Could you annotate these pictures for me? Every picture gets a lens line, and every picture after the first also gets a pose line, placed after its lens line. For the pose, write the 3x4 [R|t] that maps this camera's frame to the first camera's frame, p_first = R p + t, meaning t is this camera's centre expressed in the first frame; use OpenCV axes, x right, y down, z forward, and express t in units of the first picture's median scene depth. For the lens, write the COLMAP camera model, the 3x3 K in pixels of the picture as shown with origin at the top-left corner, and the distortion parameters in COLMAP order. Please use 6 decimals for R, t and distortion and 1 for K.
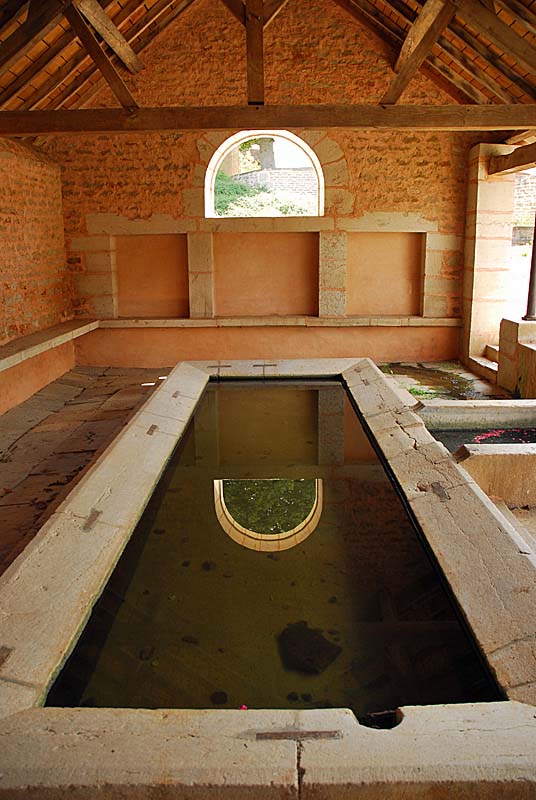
lens RADIAL K [[641.4, 0, 269.9], [0, 641.4, 403.6], [0, 0, 1]] dist [-0.163704, 0.130626]
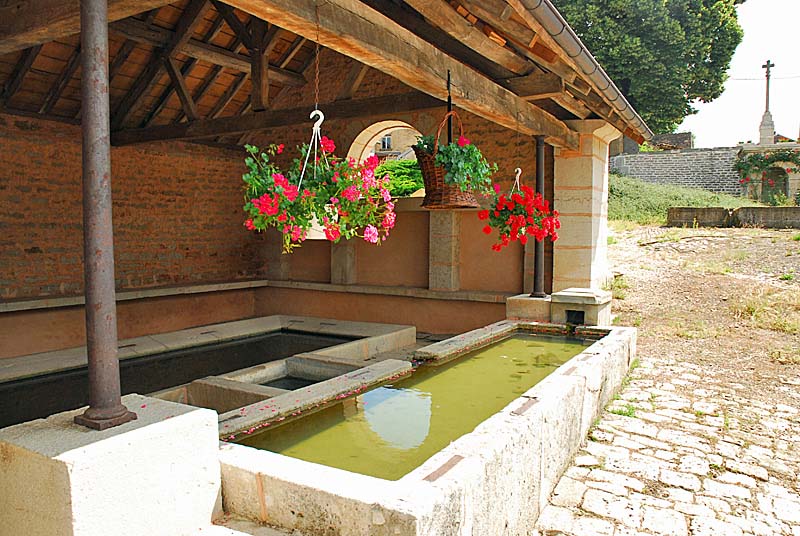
lens RADIAL K [[641.4, 0, 377.9], [0, 641.4, 265.4], [0, 0, 1]] dist [-0.163704, 0.130626]
pose [[0.854102, 0.043347, -0.518297, 0.560274], [-0.140172, 0.978833, -0.149125, -0.003759], [0.500862, 0.200019, 0.842099, 0.051095]]
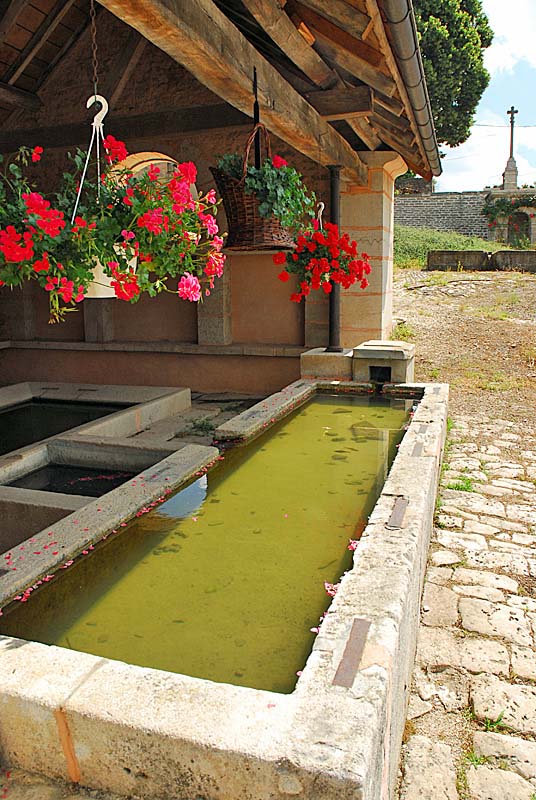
lens RADIAL K [[641.4, 0, 272.0], [0, 641.4, 395.7], [0, 0, 1]] dist [-0.163704, 0.130626]
pose [[0.951297, 0.058903, -0.302596, 0.479894], [-0.076209, 0.996044, -0.045696, -0.023610], [0.298708, 0.066531, 0.952023, 0.127878]]
